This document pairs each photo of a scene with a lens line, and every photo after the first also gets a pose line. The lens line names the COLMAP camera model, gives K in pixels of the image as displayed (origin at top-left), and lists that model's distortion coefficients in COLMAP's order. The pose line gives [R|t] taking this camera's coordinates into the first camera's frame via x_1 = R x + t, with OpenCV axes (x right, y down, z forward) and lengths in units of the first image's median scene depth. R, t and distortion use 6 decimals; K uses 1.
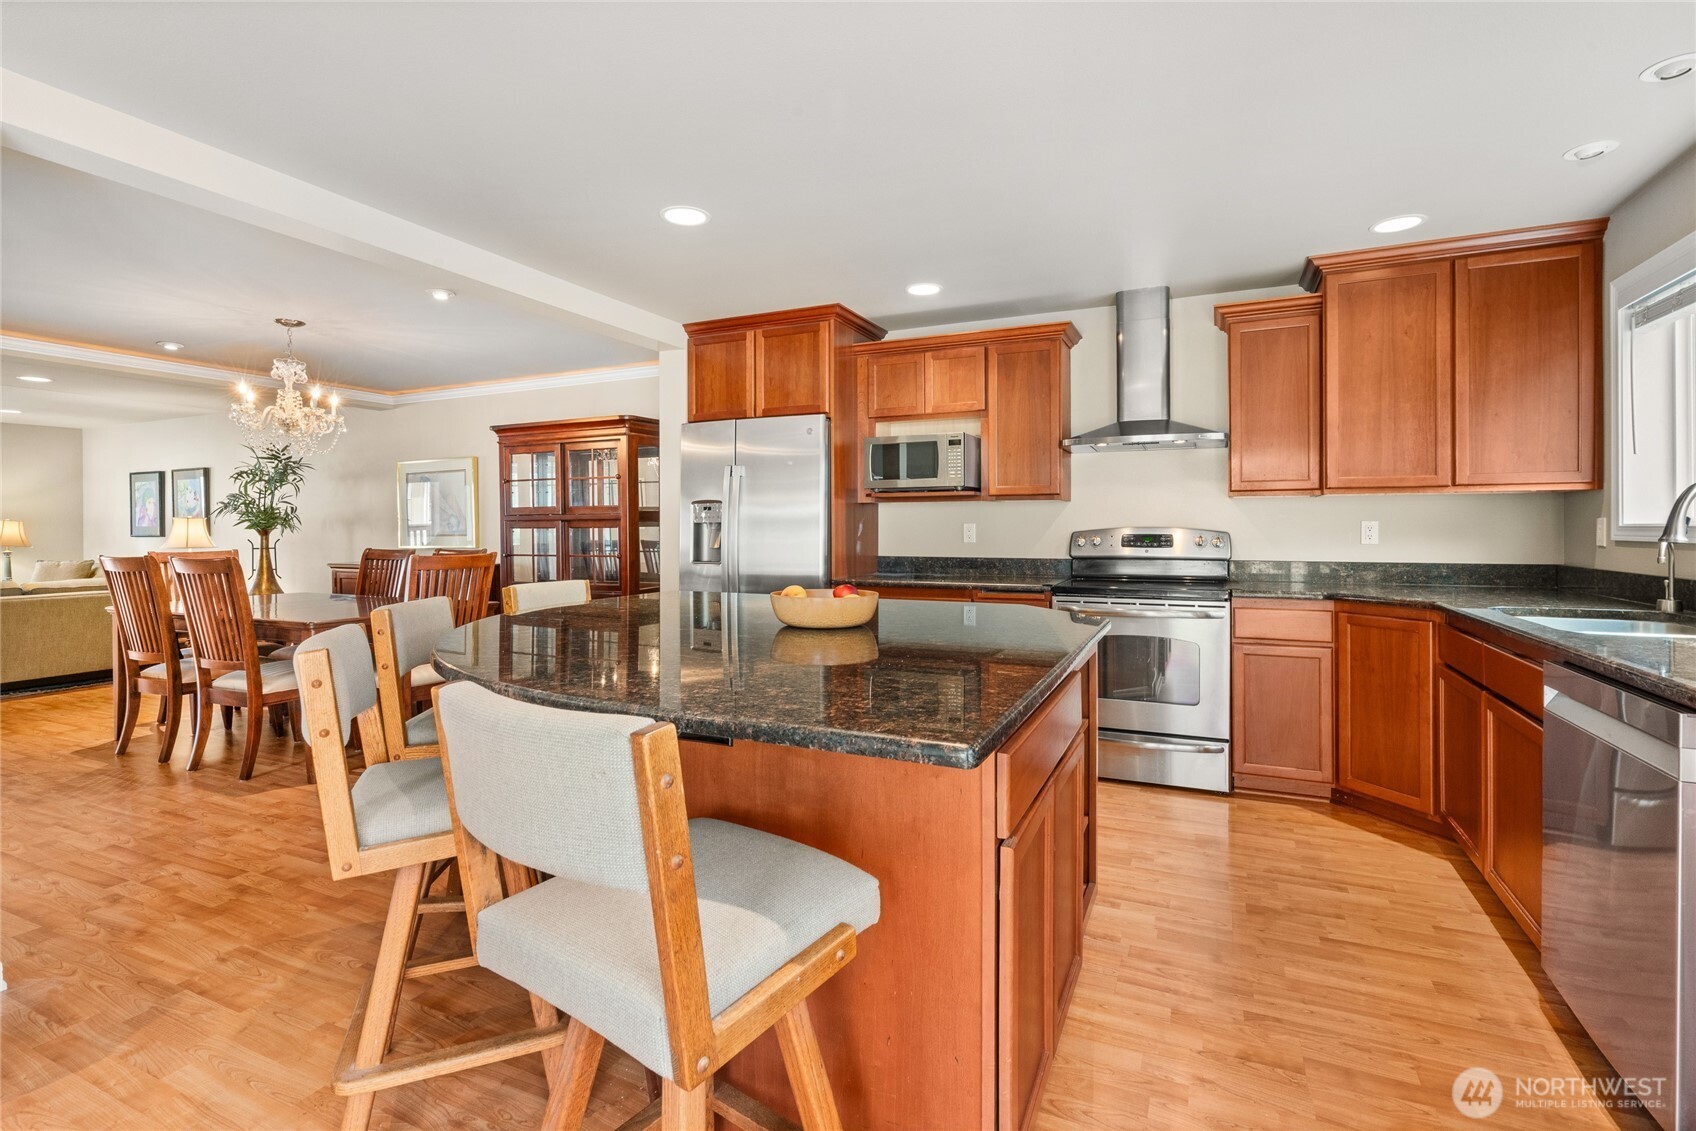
lens RADIAL K [[779.1, 0, 857.6], [0, 779.1, 522.0], [0, 0, 1]] dist [-0.002118, -0.000044]
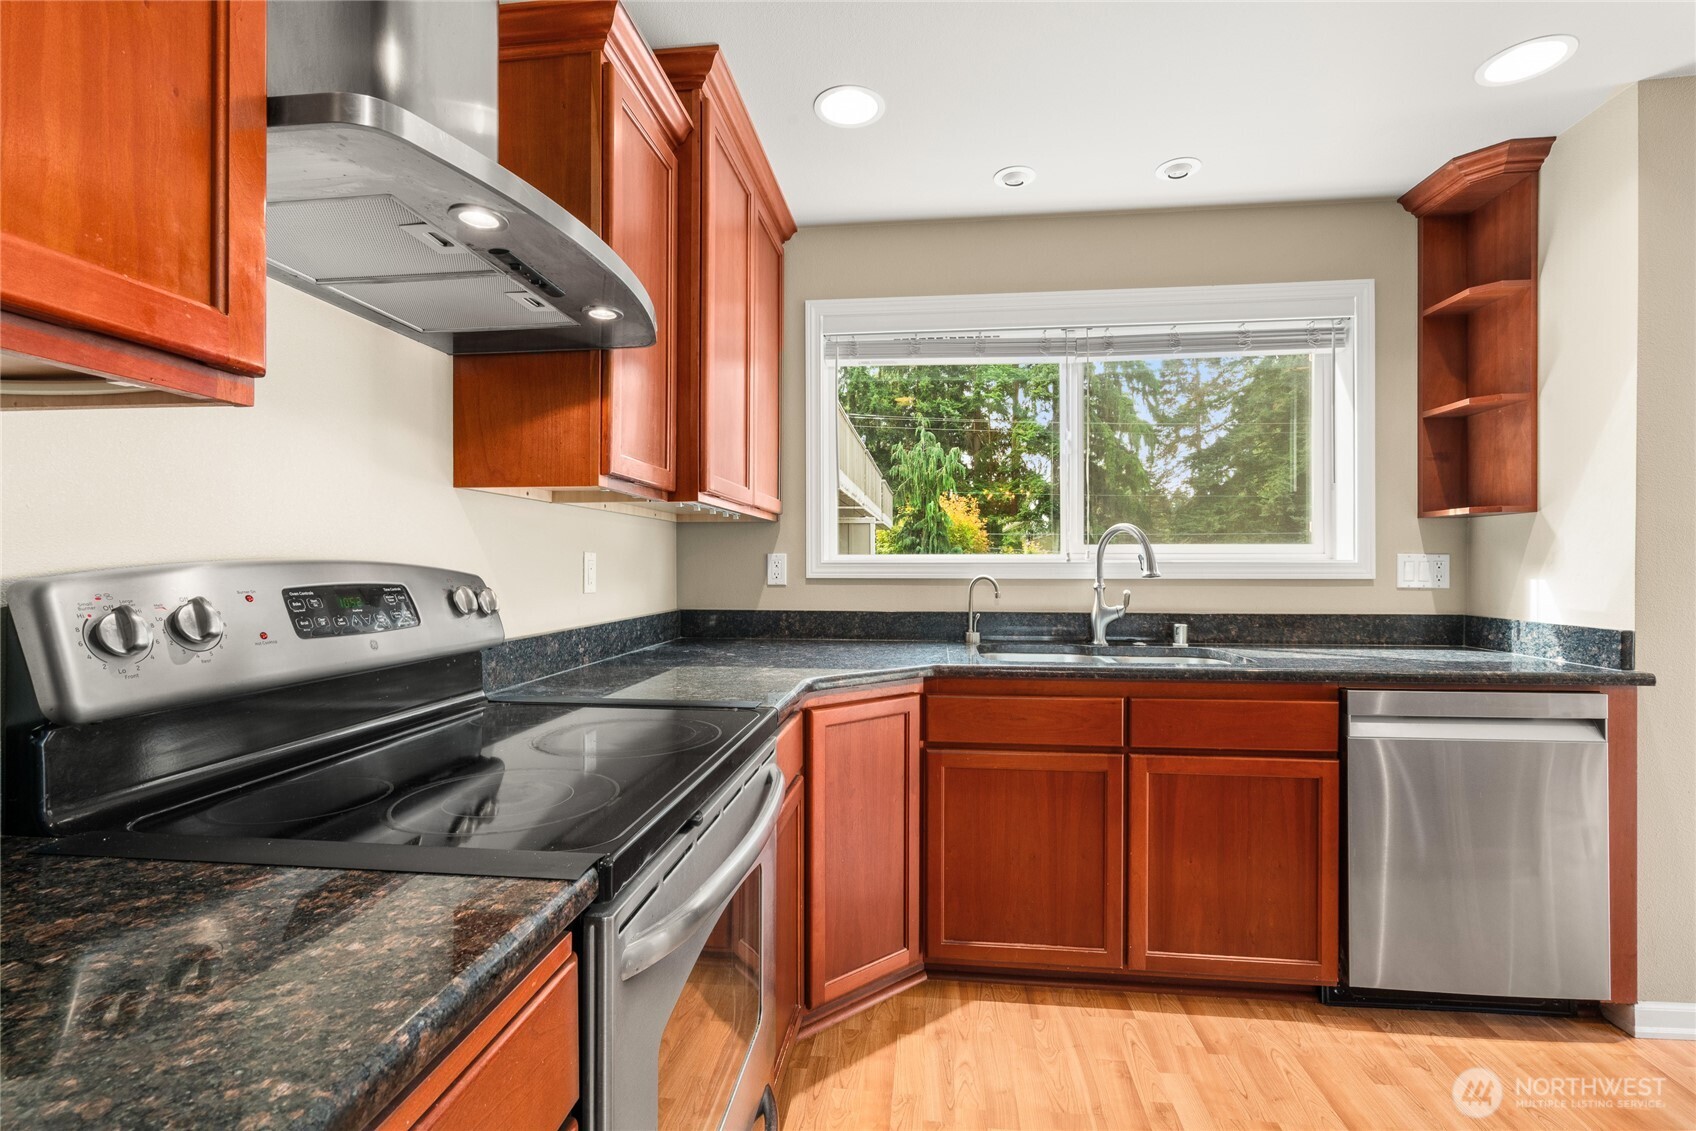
lens RADIAL K [[781.5, 0, 859.9], [0, 781.5, 561.4], [0, 0, 1]] dist [-0.001770, -0.000196]
pose [[-0.314188, 0.004533, 0.949350, 0.051861], [-0.008507, 0.999935, -0.007590, 0.009610], [-0.949323, -0.010461, -0.314129, 1.077590]]
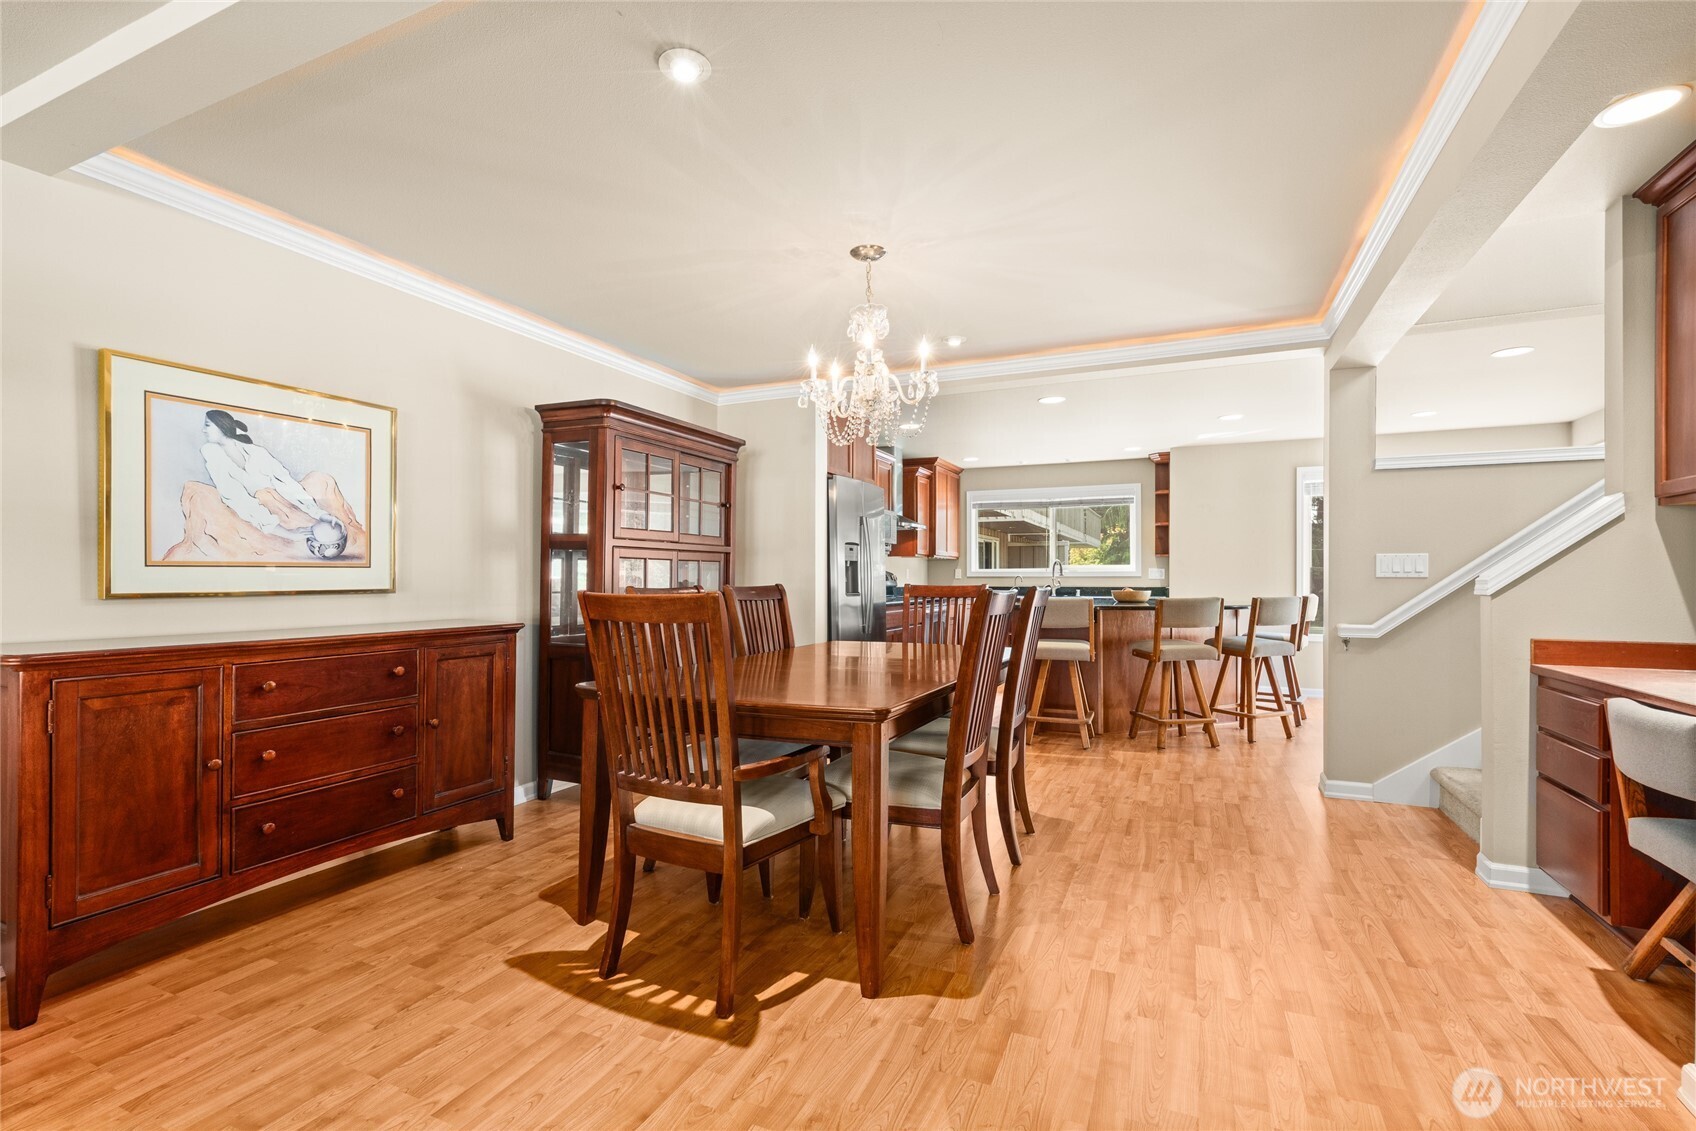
lens RADIAL K [[777.1, 0, 848.0], [0, 777.1, 565.5], [0, 0, 1]] dist [-0.000987, 0.000063]
pose [[-0.004736, 0.020799, 0.999772, -1.797127], [-0.010520, 0.999727, -0.020848, 0.042969], [-0.999933, -0.010616, -0.004516, 1.288722]]
